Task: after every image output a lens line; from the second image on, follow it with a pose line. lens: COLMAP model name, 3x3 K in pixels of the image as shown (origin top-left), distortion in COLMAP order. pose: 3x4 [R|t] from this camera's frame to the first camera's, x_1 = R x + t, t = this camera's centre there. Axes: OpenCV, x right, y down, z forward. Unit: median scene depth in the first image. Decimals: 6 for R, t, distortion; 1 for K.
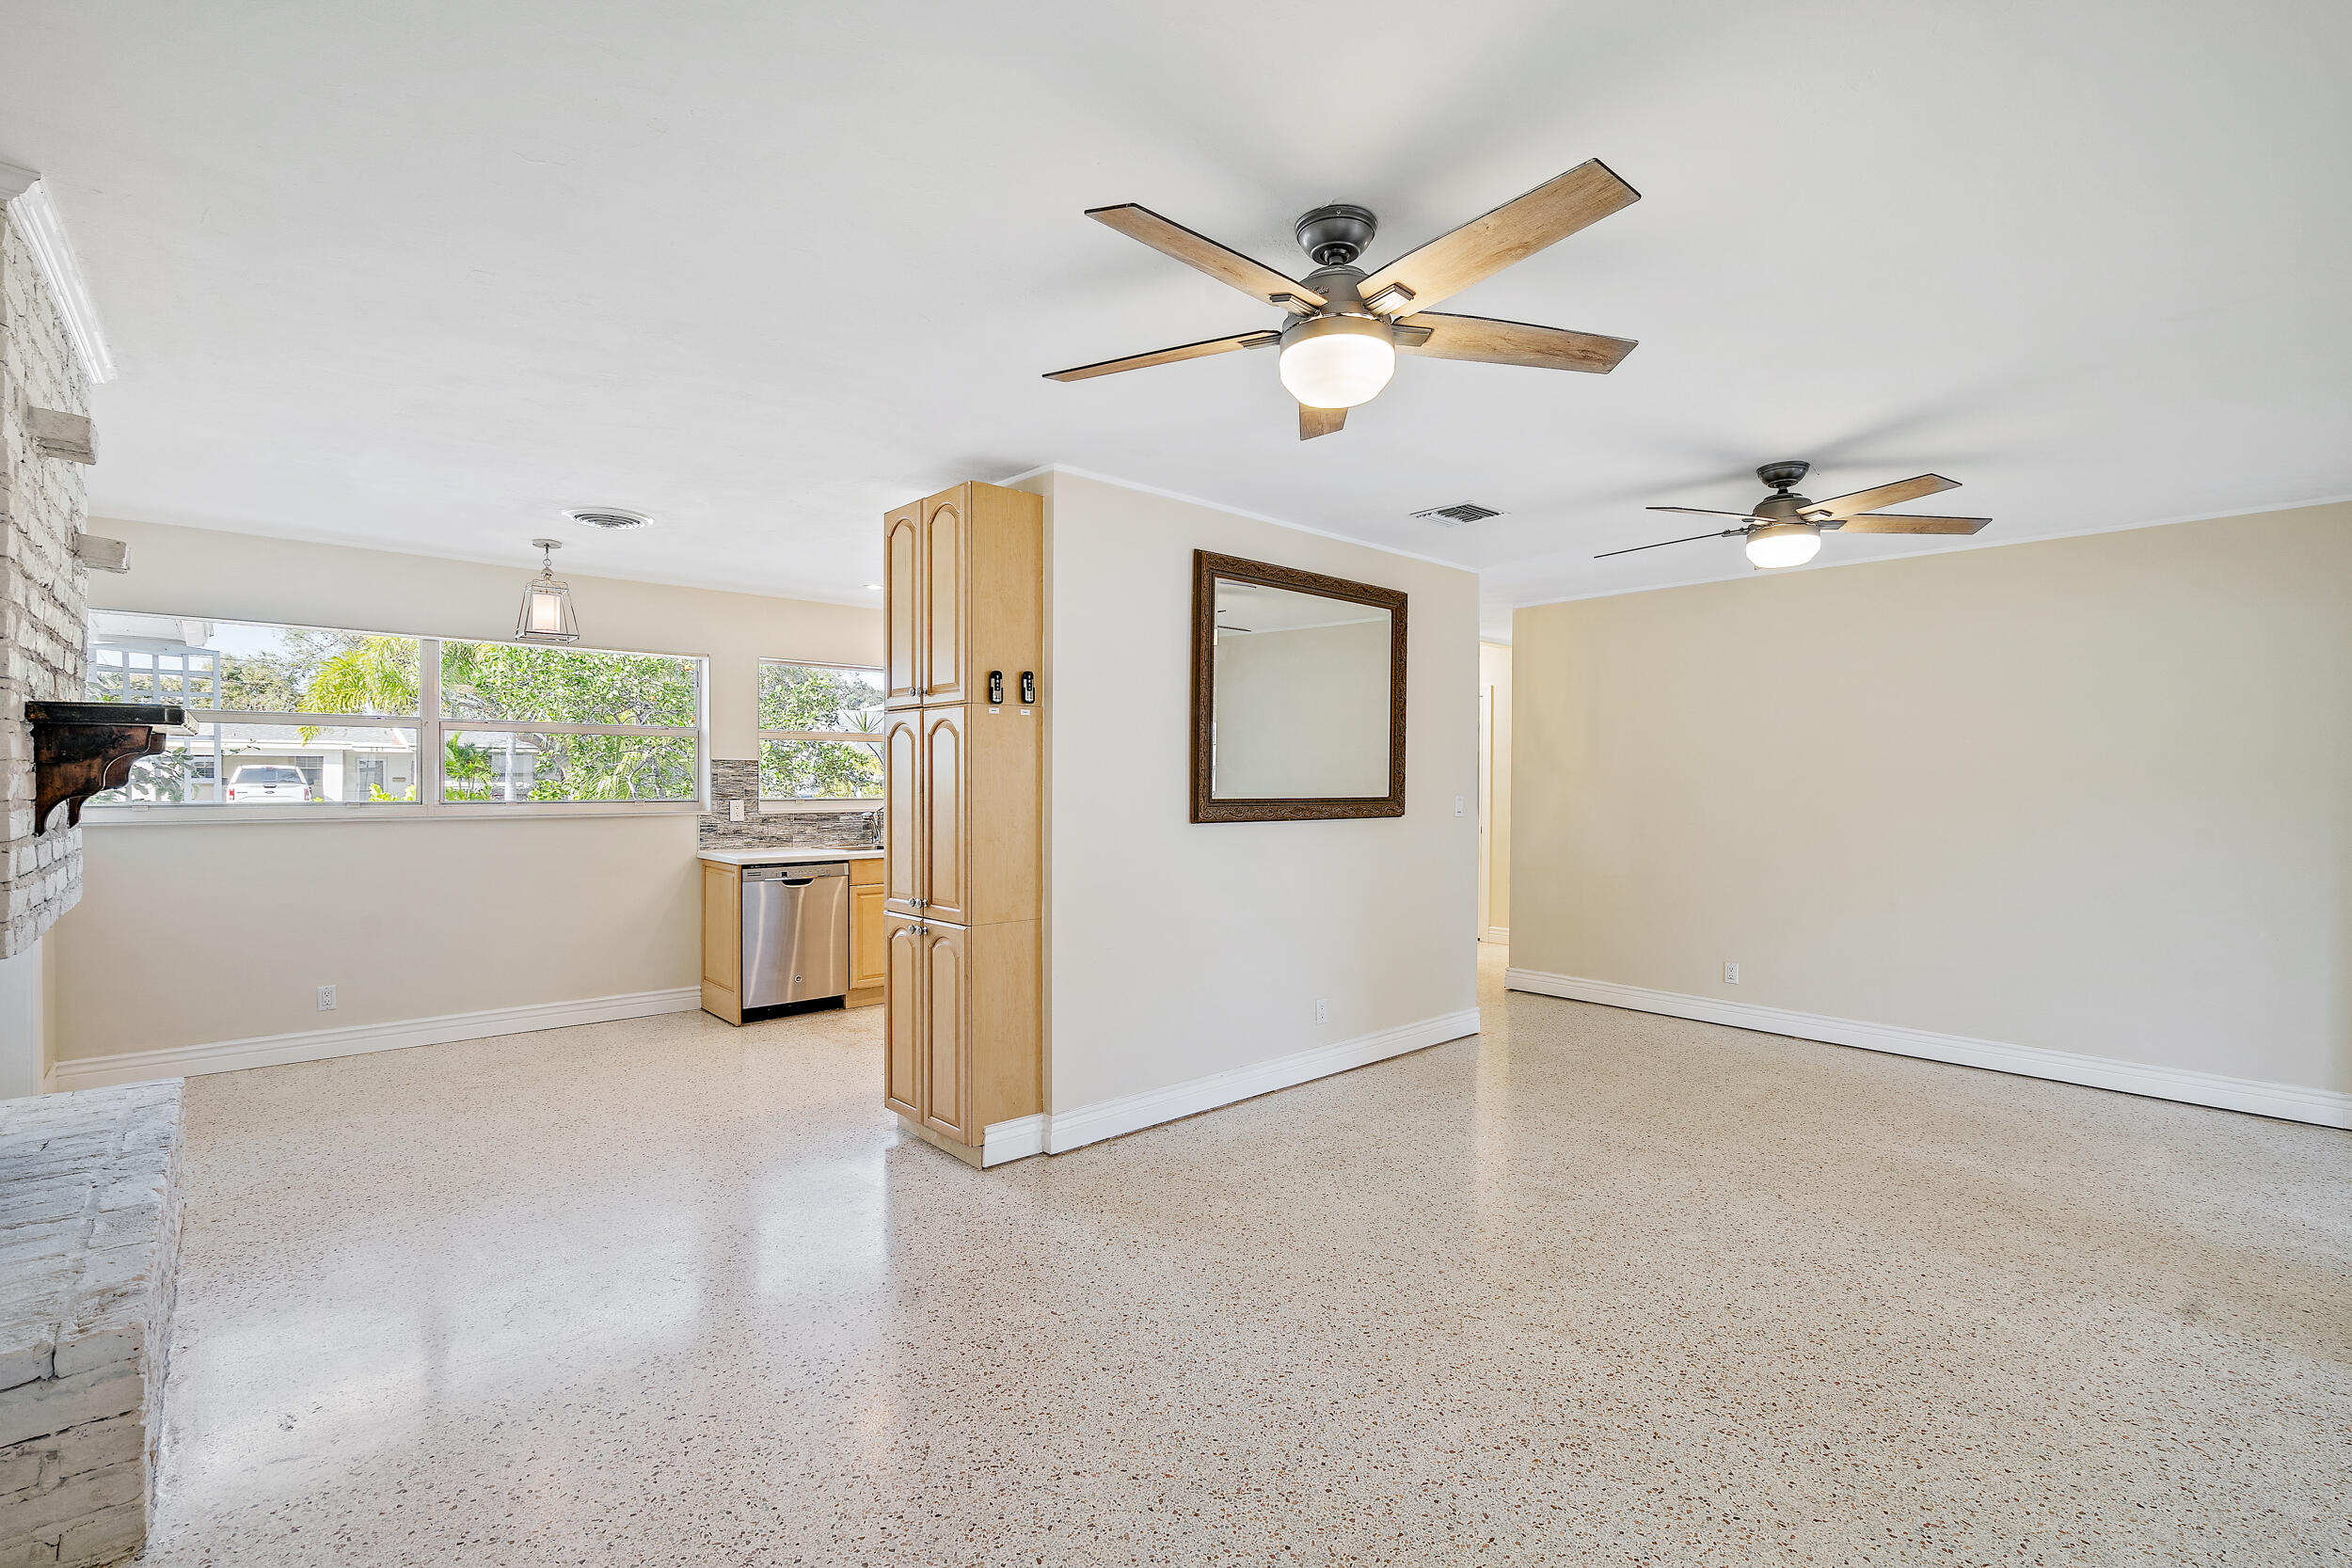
lens RADIAL K [[1065.2, 0, 1173.0], [0, 1065.2, 781.0], [0, 0, 1]] dist [-0.000842, -0.000725]
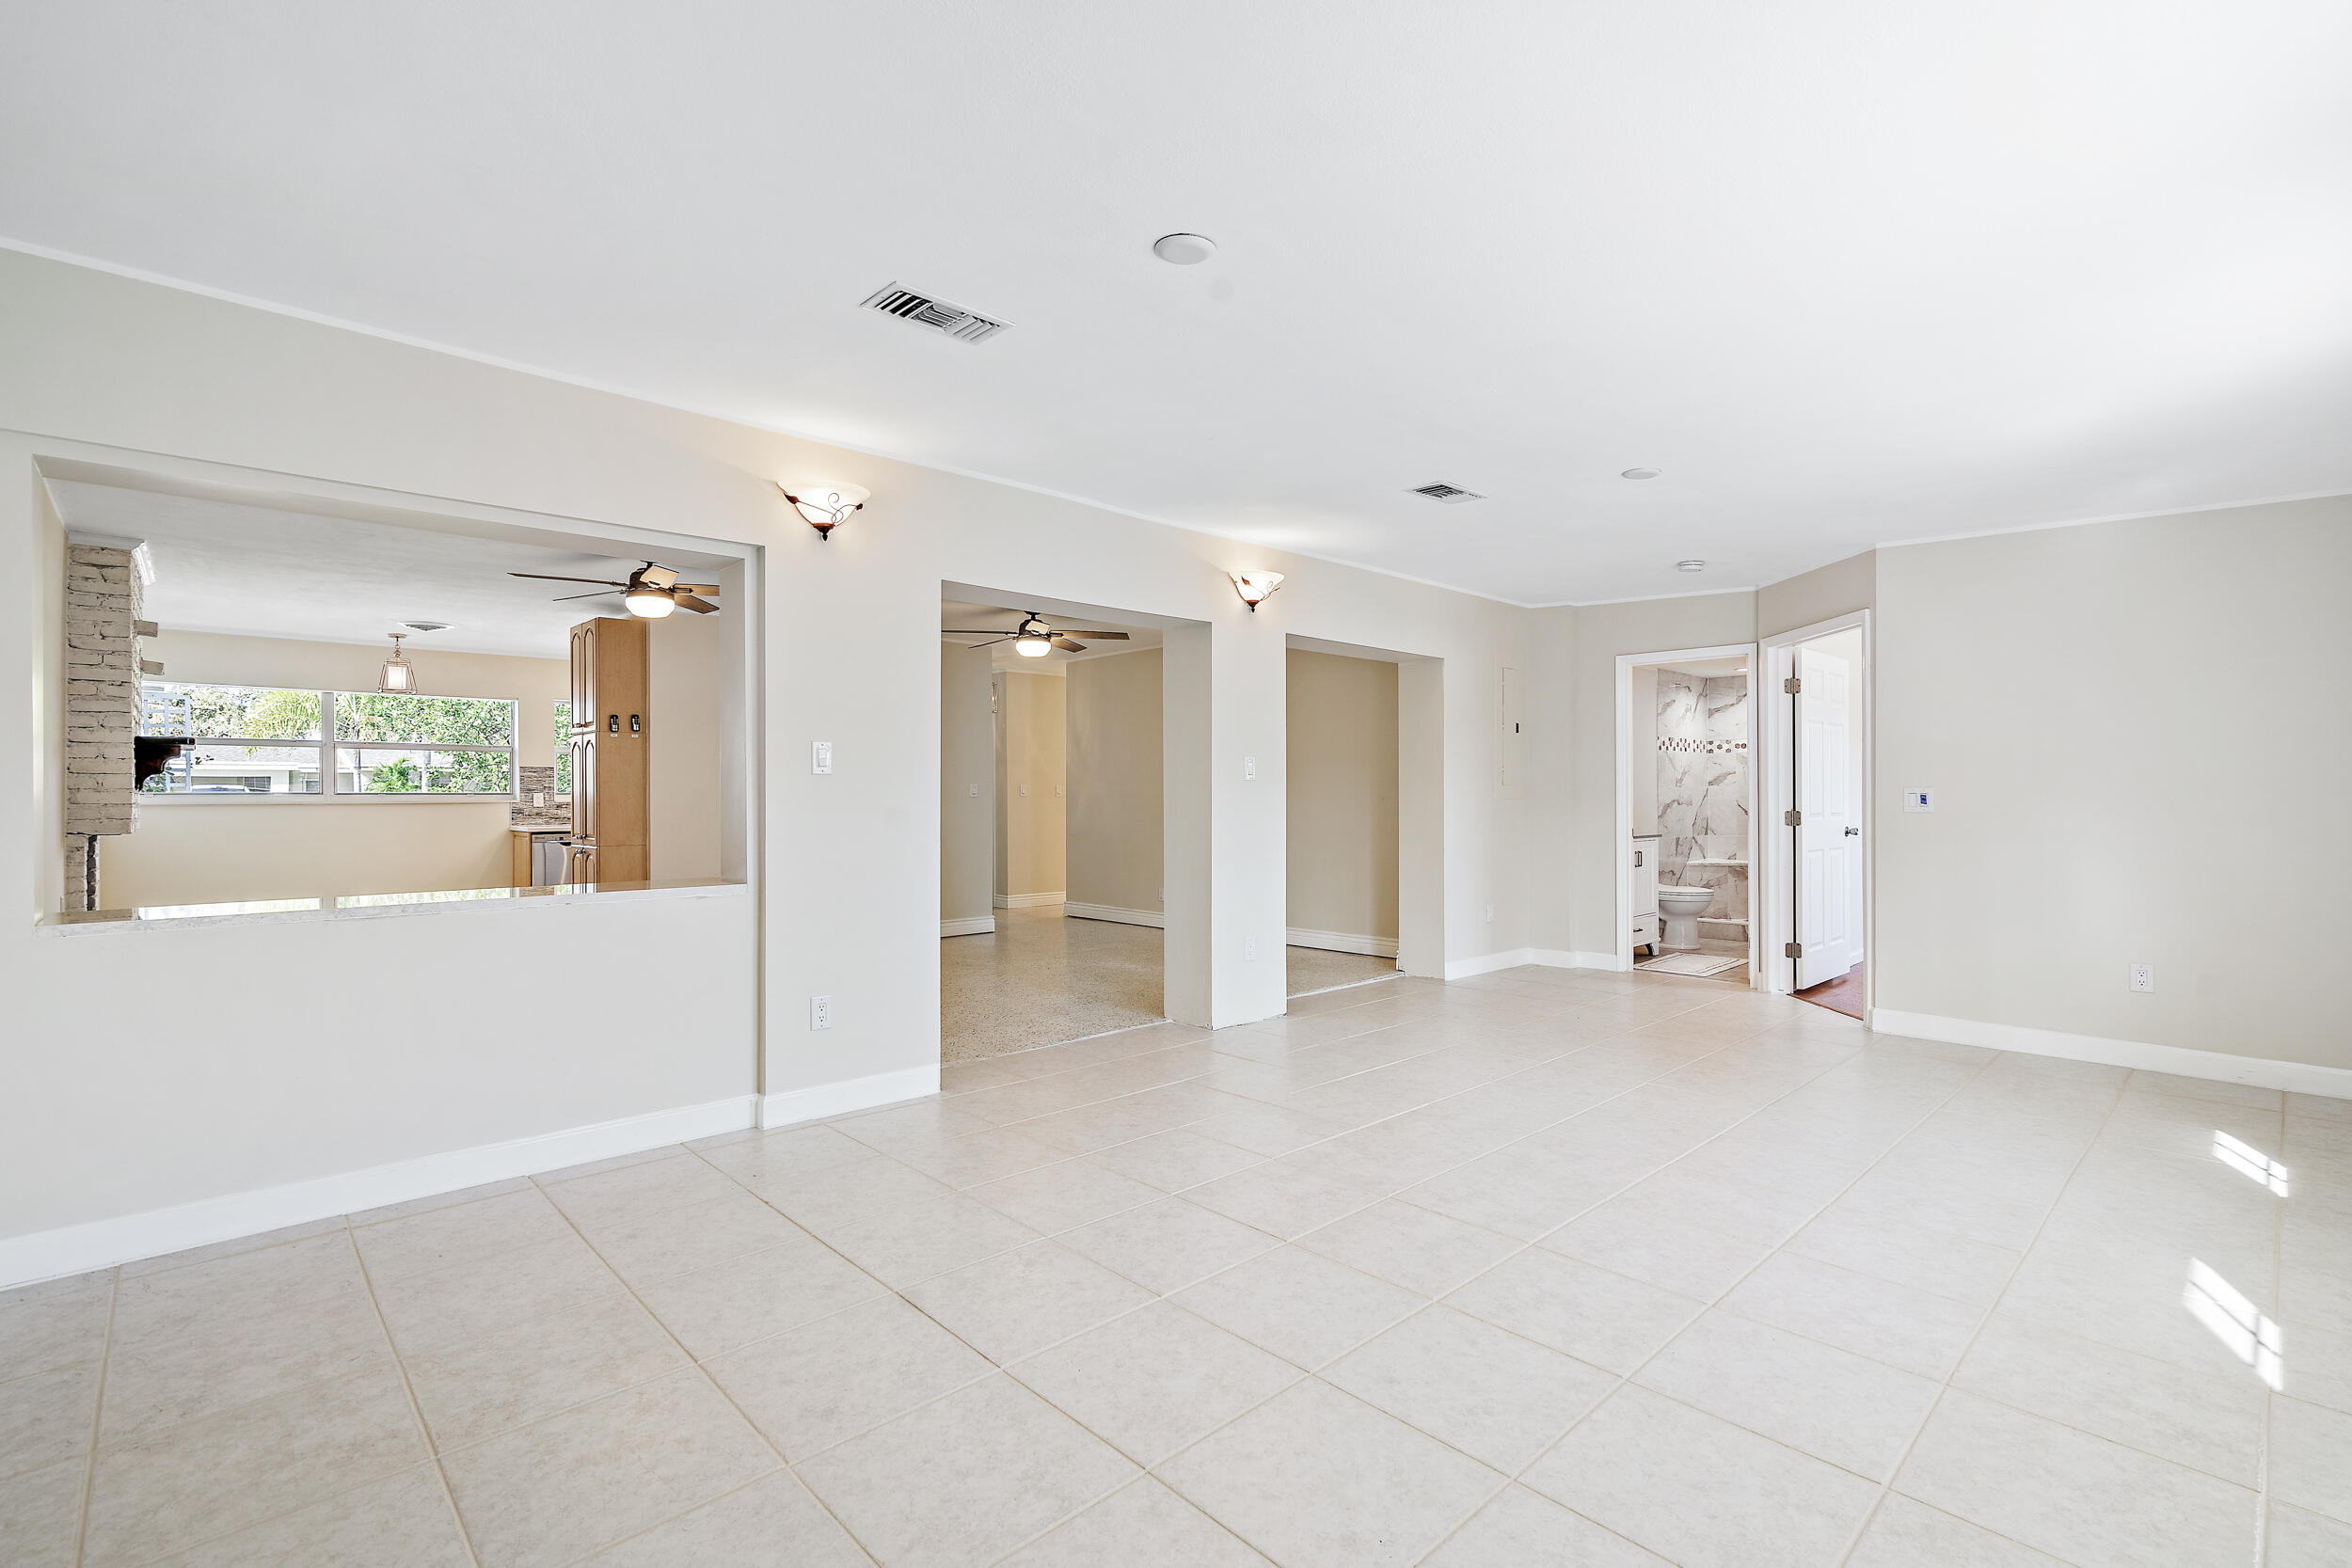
lens RADIAL K [[1065.2, 0, 1167.5], [0, 1065.2, 790.4], [0, 0, 1]] dist [-0.000842, -0.000725]
pose [[0.999661, -0.008019, 0.024767, 0.617569], [0.008185, 0.999945, -0.006593, 0.043049], [-0.024713, 0.006793, 0.999672, -0.745093]]
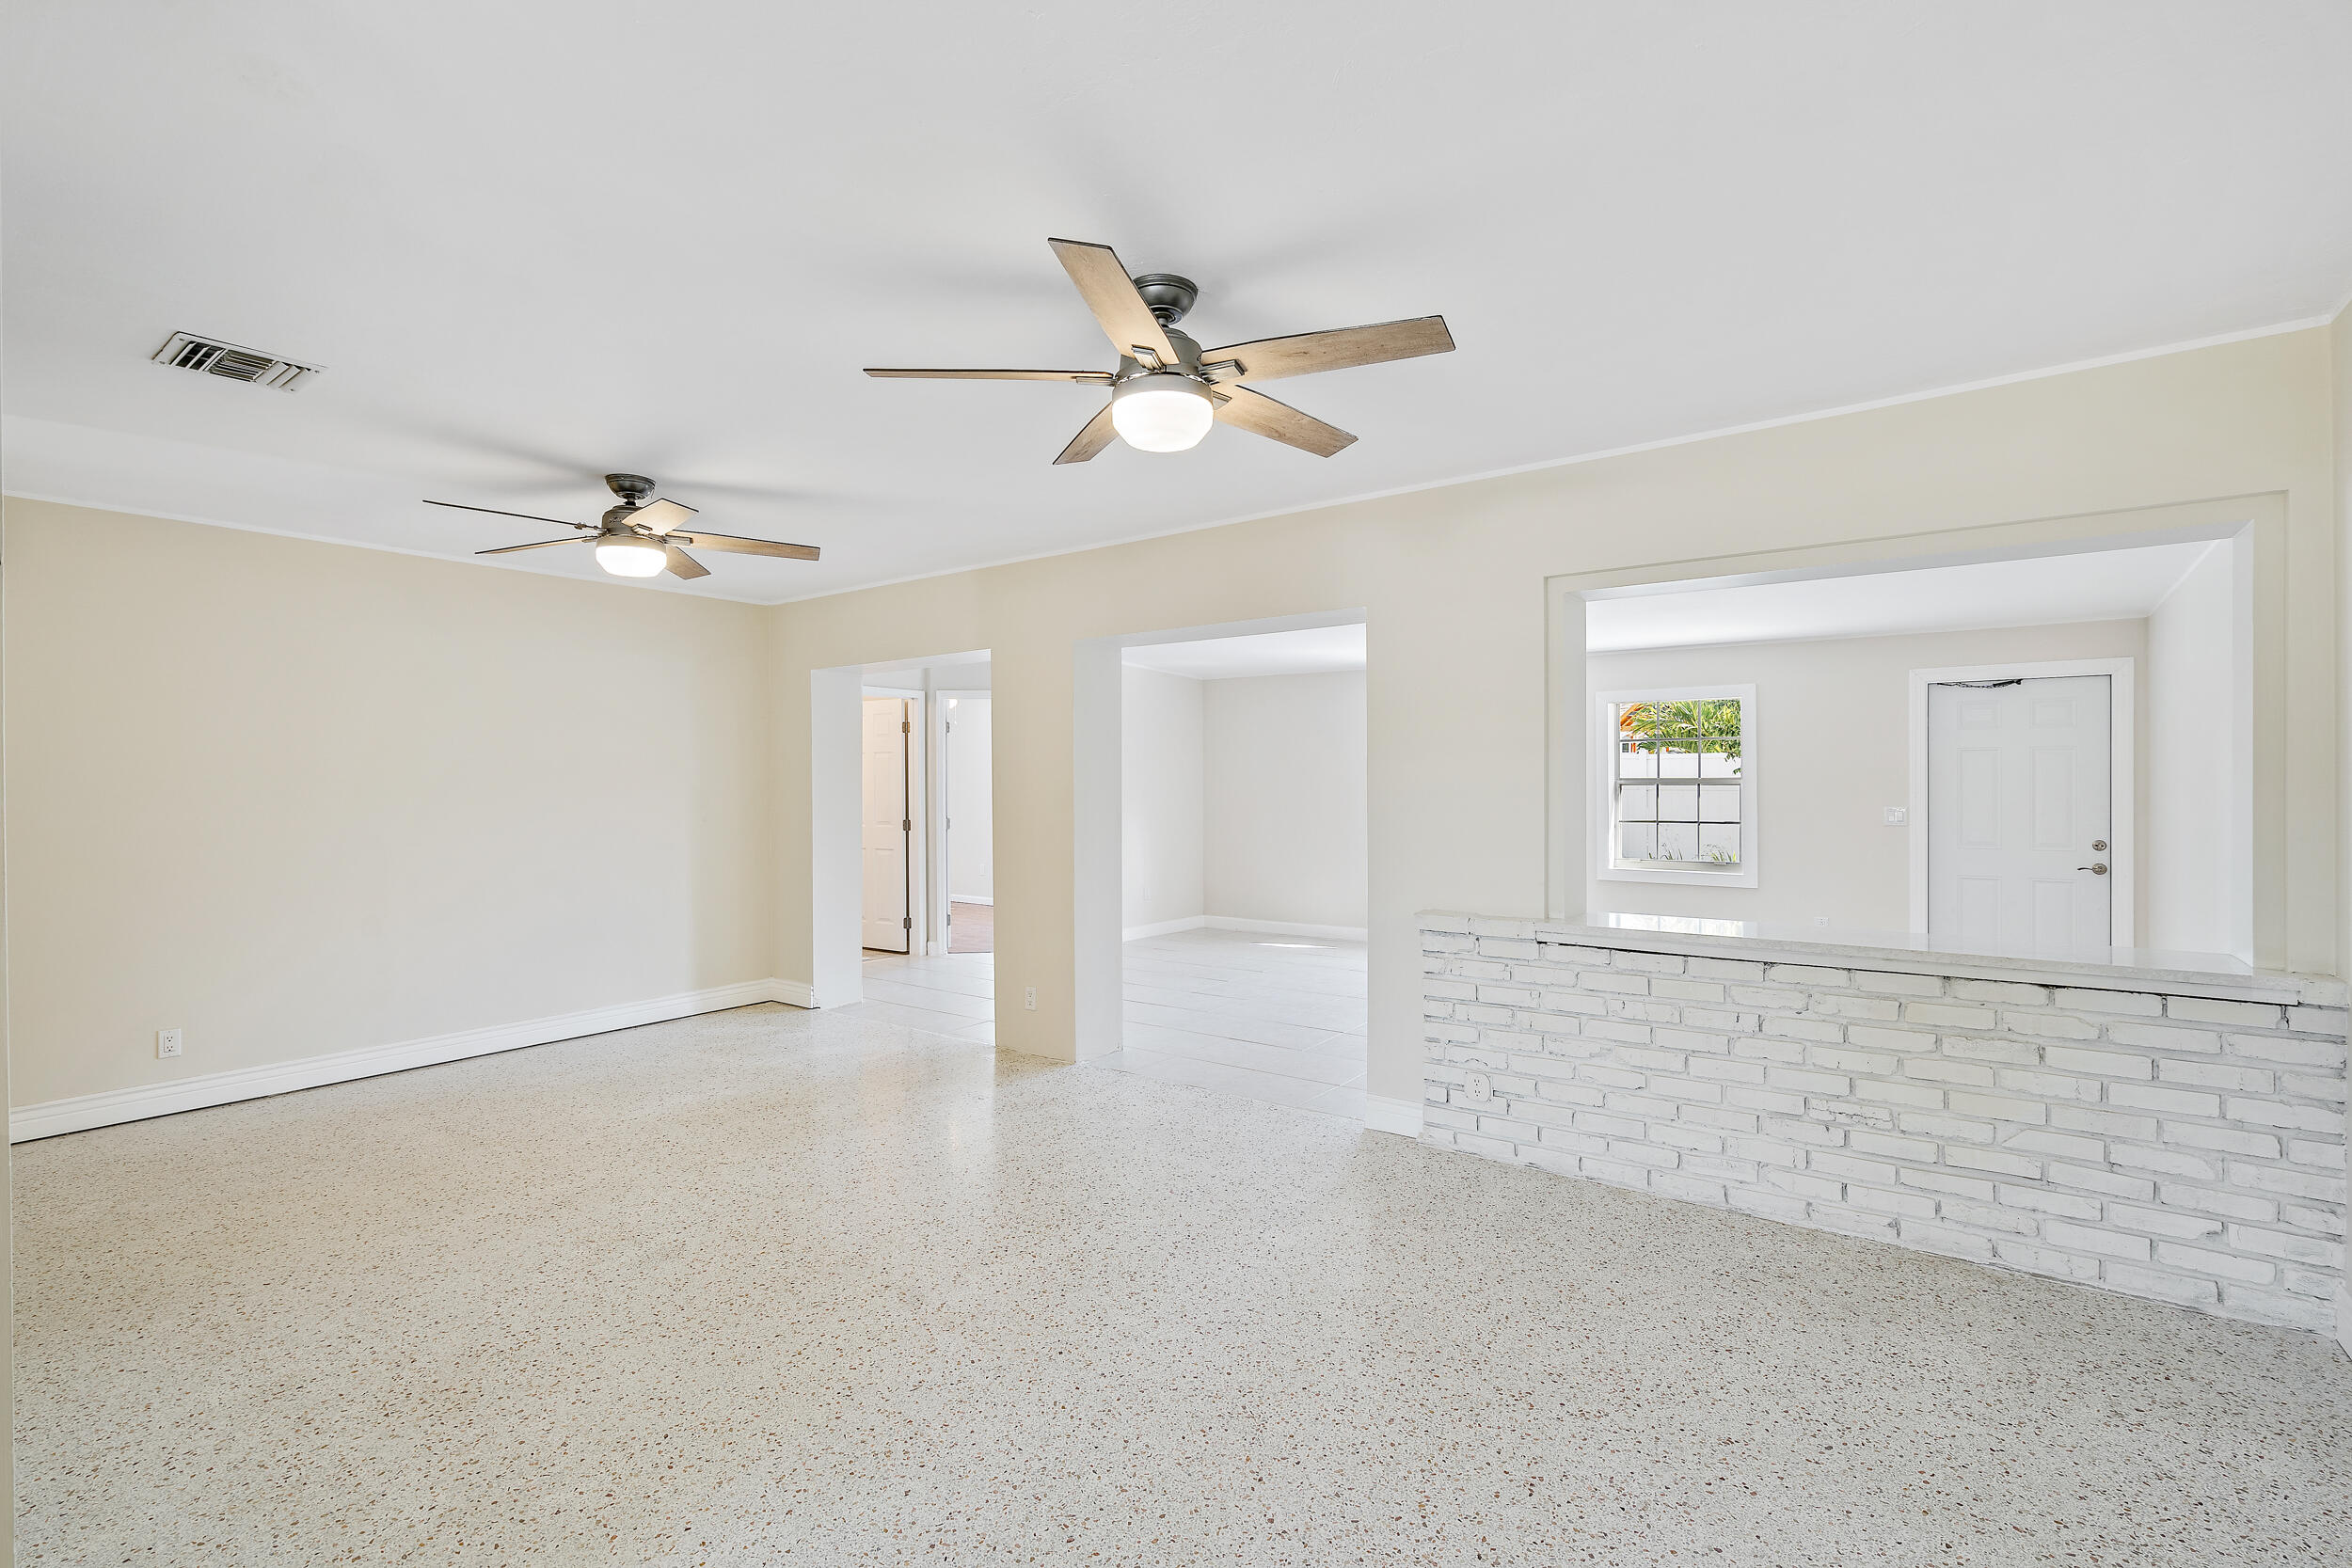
lens RADIAL K [[1065.2, 0, 1174.6], [0, 1065.2, 784.4], [0, 0, 1]] dist [-0.000842, -0.000725]
pose [[-0.209634, -0.008060, 0.977747, -0.450990], [0.007272, 0.999926, 0.009802, -0.006332], [-0.977753, 0.009165, -0.209560, 0.579786]]
